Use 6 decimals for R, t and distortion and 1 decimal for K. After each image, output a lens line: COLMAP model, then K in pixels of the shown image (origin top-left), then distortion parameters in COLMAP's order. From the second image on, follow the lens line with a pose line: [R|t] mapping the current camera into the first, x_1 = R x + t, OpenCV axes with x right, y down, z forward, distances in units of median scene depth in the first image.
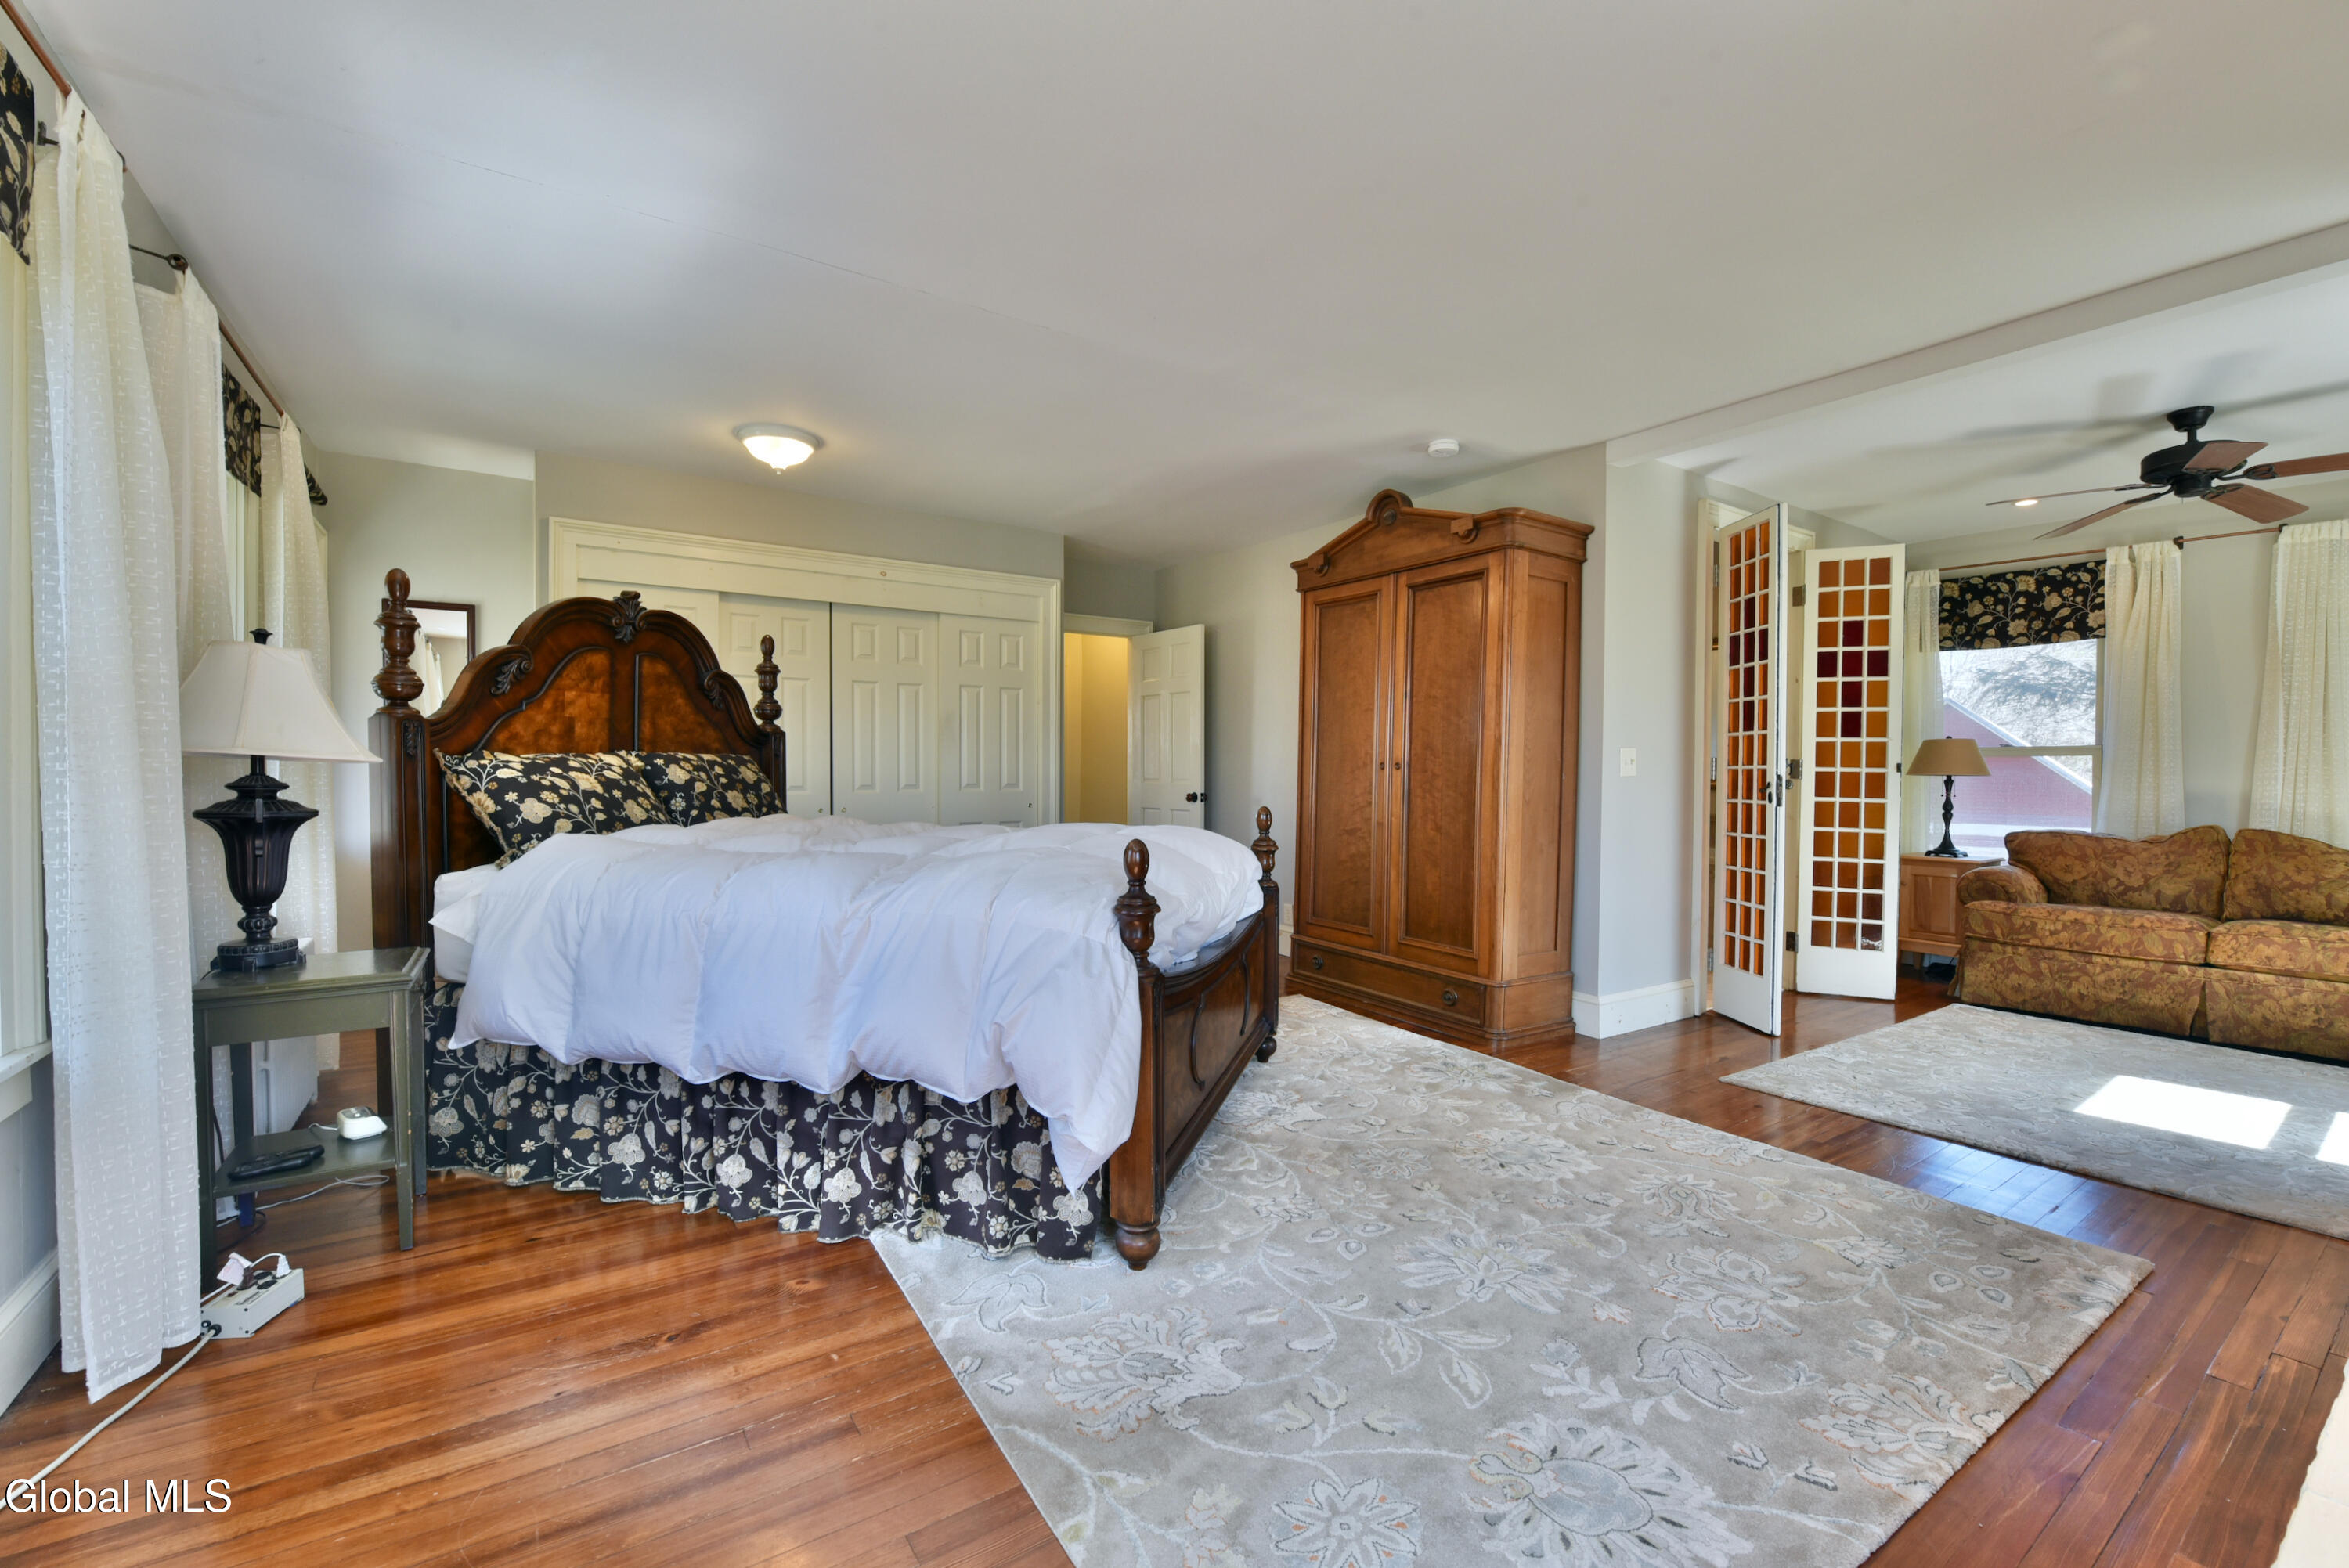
lens RADIAL K [[973.9, 0, 1191.0], [0, 973.9, 785.8], [0, 0, 1]] dist [-0.015914, -0.002309]
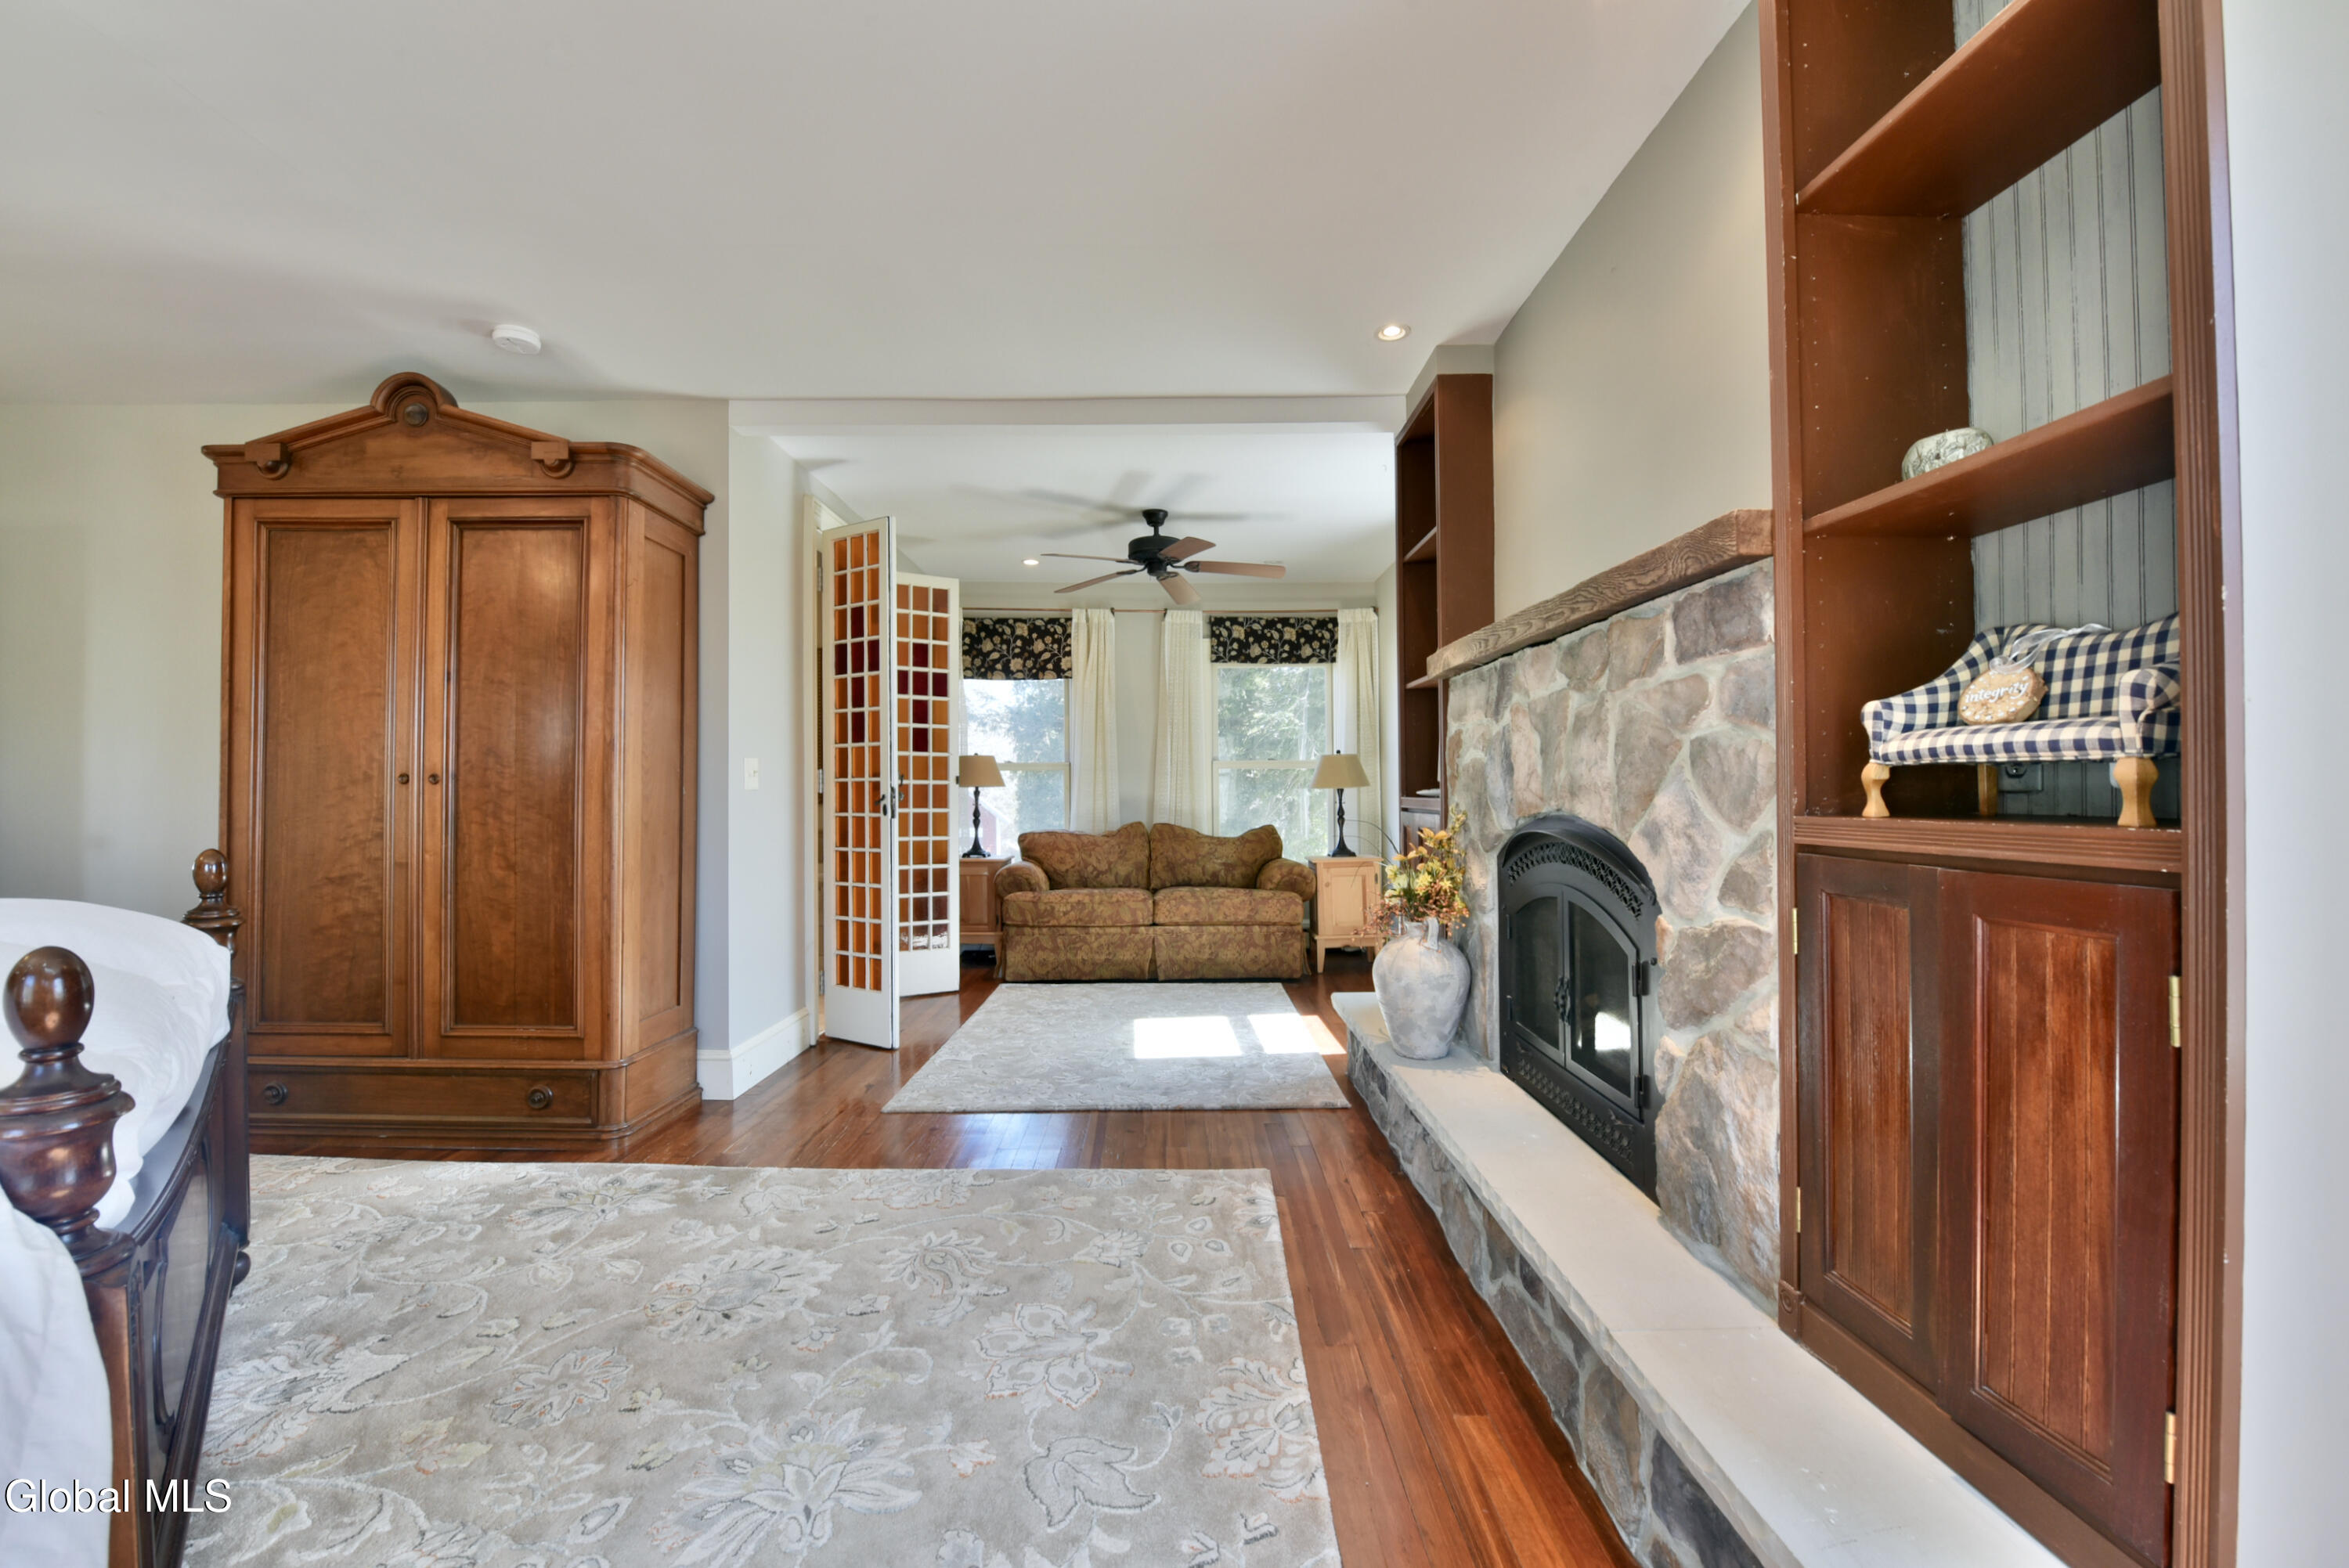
lens RADIAL K [[973.9, 0, 1173.3], [0, 973.9, 786.8], [0, 0, 1]] dist [-0.015914, -0.002309]
pose [[0.558423, -0.007658, 0.829521, -0.063329], [0.020912, 0.999770, -0.004848, -0.000574], [-0.829293, 0.020054, 0.558454, 0.196432]]
